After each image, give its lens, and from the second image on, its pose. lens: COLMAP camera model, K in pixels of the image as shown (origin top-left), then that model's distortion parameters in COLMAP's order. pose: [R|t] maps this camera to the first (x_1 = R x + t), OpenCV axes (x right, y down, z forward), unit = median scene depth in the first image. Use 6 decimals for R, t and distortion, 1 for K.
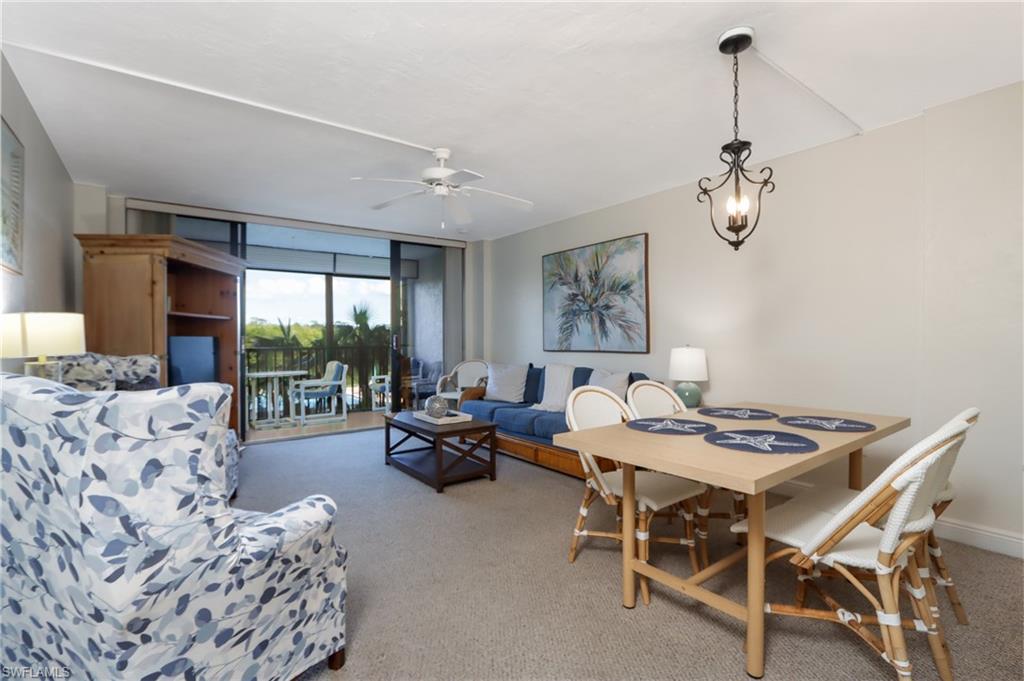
lens RADIAL K [[475.0, 0, 508.2], [0, 475.0, 340.5], [0, 0, 1]] dist [-0.014330, 0.000862]
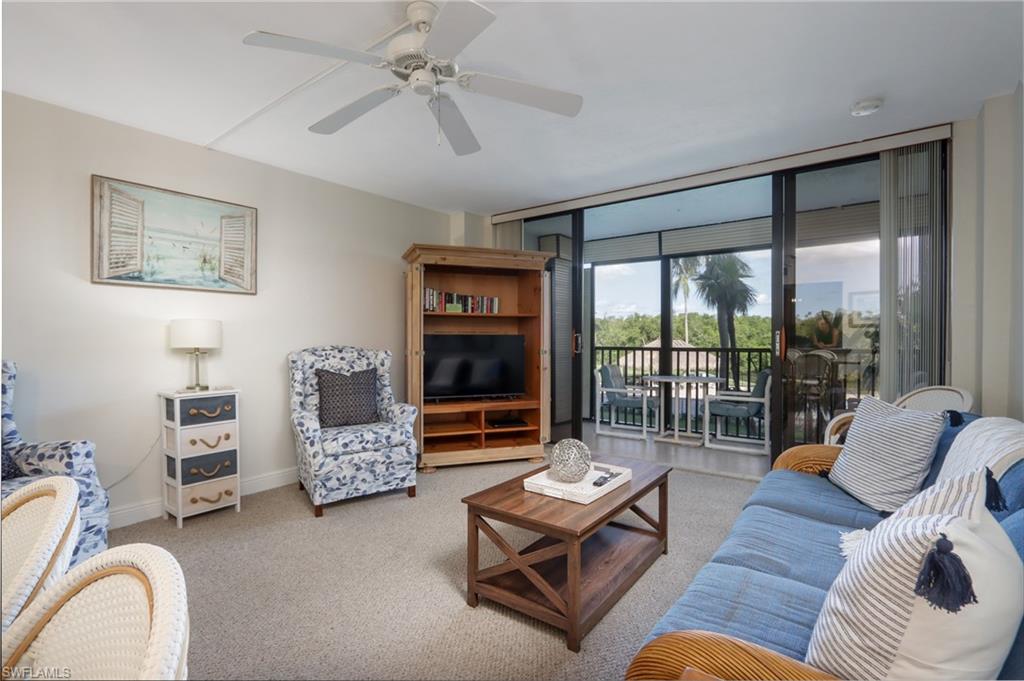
lens RADIAL K [[475.0, 0, 508.2], [0, 475.0, 340.5], [0, 0, 1]] dist [-0.014330, 0.000862]
pose [[0.272754, 0.011641, -0.962013, 0.294348], [-0.006920, 0.999925, 0.010137, -0.004996], [0.962059, 0.003892, 0.272814, 0.625200]]
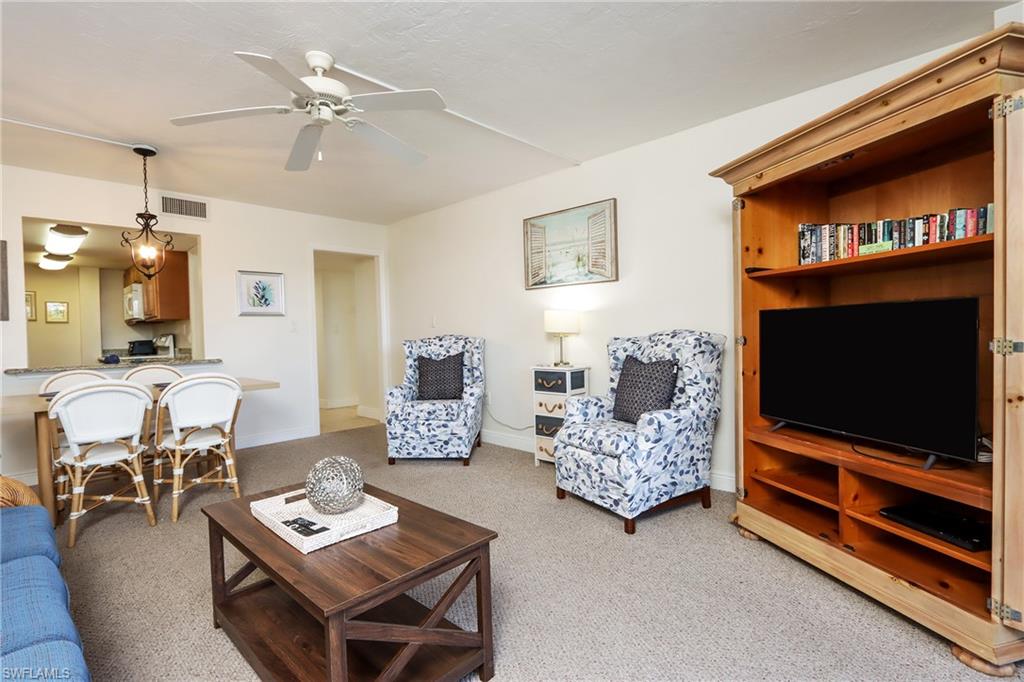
lens RADIAL K [[480.9, 0, 508.4], [0, 480.9, 343.2], [0, 0, 1]] dist [-0.003113, -0.000109]
pose [[-0.985690, 0.033339, -0.165236, -0.188457], [0.028654, 0.999119, 0.030655, 0.005050], [0.166113, 0.025482, -0.985777, 1.158358]]
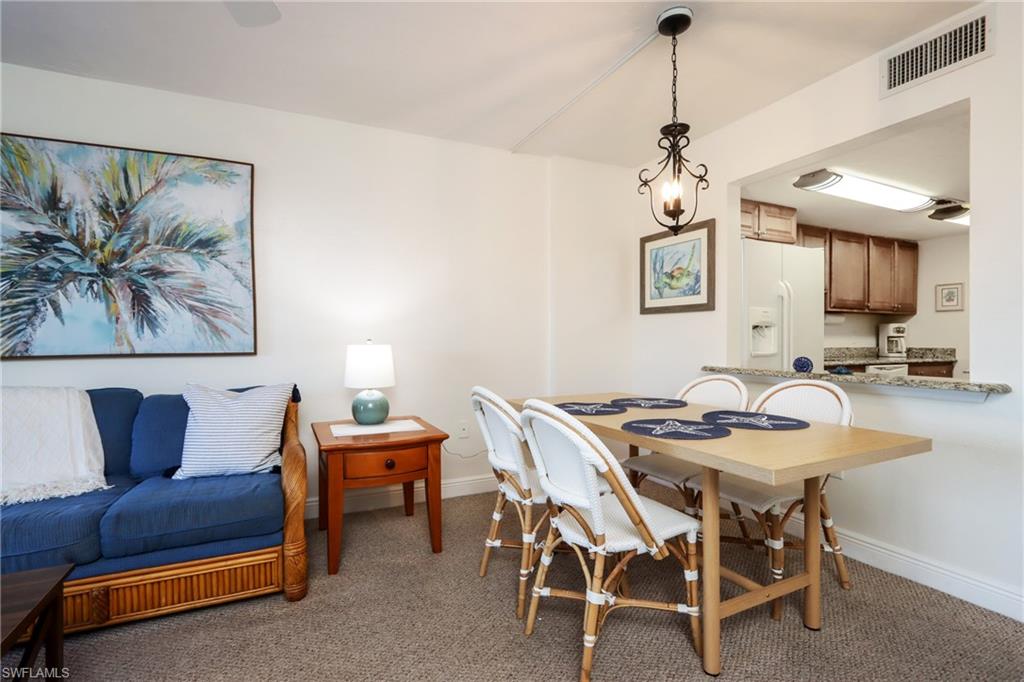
lens RADIAL K [[475.0, 0, 508.2], [0, 475.0, 341.0], [0, 0, 1]] dist [-0.014330, 0.000862]
pose [[0.205290, -0.001924, 0.978699, -0.224632], [0.006843, 0.999976, 0.000531, 0.009494], [-0.978677, 0.006588, 0.205299, 0.470928]]
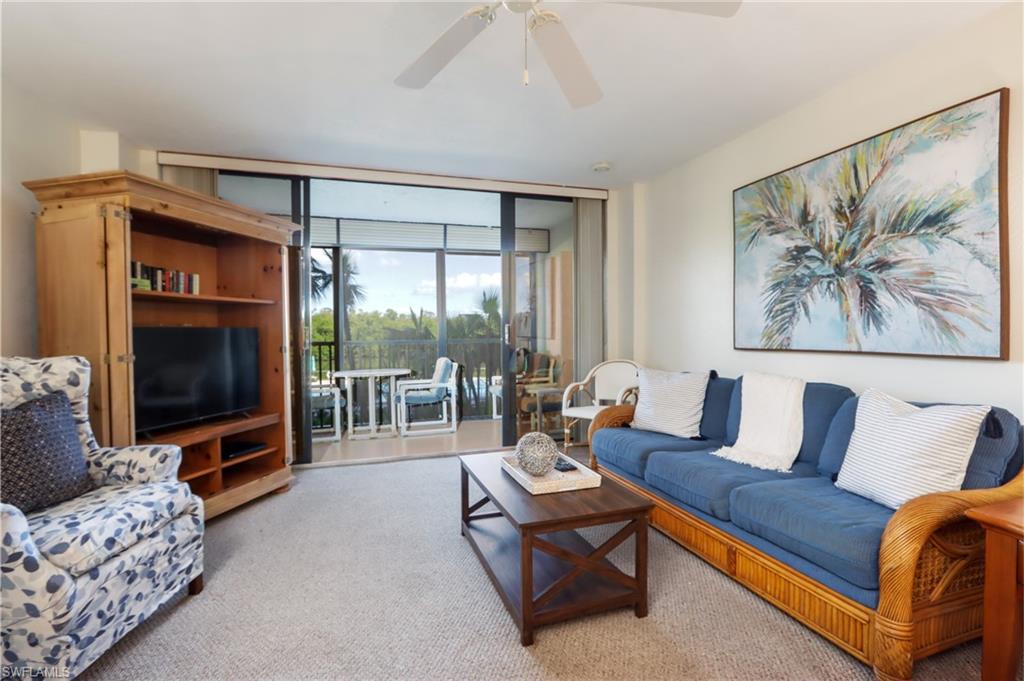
lens RADIAL K [[475.0, 0, 508.2], [0, 475.0, 340.5], [0, 0, 1]] dist [-0.014330, 0.000862]
pose [[0.947462, 0.004188, -0.319842, -0.005616], [0.001865, 0.999825, 0.018617, -0.000762], [0.319864, -0.018236, 0.947288, 0.380983]]
